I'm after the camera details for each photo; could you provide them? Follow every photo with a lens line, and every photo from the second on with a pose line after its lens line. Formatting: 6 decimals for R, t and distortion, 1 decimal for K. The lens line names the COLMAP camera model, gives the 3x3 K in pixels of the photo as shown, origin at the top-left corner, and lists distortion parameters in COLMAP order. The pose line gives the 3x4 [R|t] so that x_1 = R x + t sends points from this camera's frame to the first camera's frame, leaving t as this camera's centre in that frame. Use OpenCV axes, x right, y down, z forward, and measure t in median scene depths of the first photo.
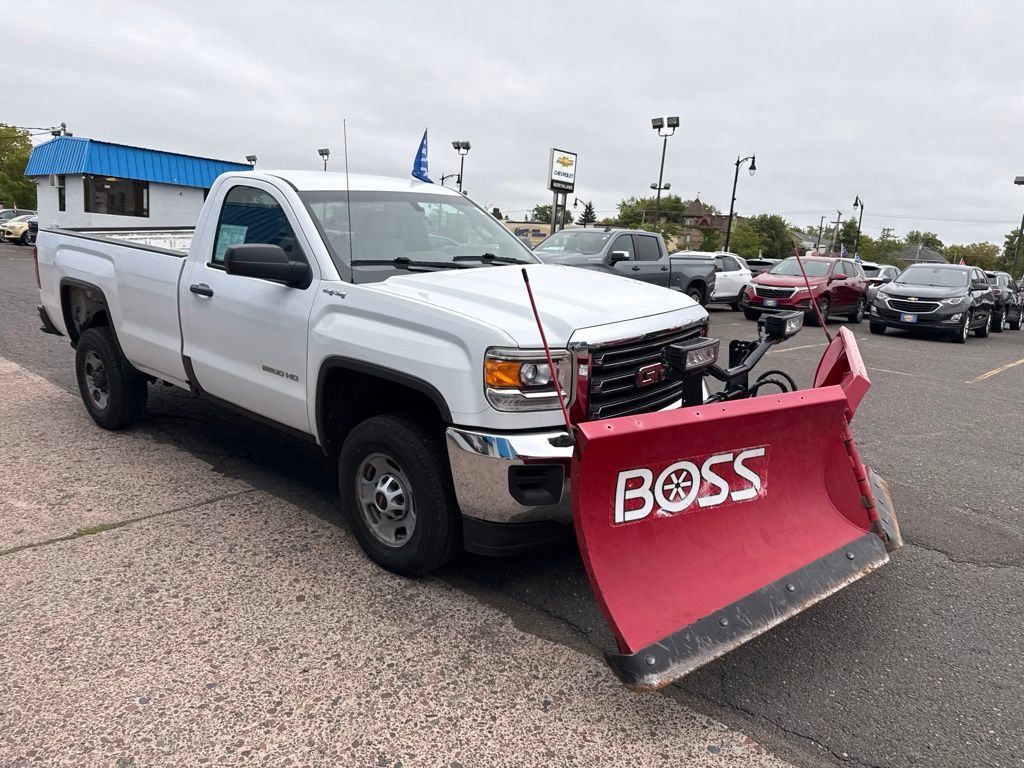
lens RADIAL K [[714.4, 0, 512.0], [0, 714.4, 384.0], [0, 0, 1]] dist [0.066761, -0.082411]
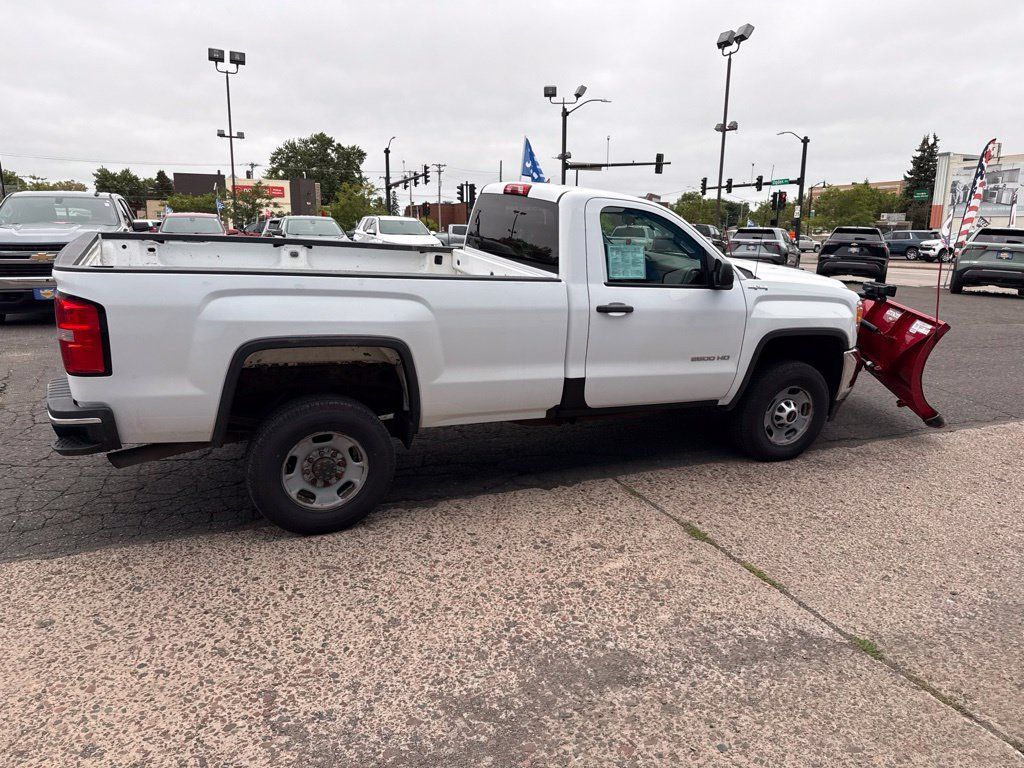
lens RADIAL K [[708.6, 0, 517.5], [0, 708.6, 384.8], [0, 0, 1]] dist [0.071587, -0.086107]
pose [[0.421906, -0.253136, 0.870584, -1.575501], [0.177259, 0.964732, 0.194607, -0.276313], [-0.889143, 0.072213, 0.451897, 0.731891]]
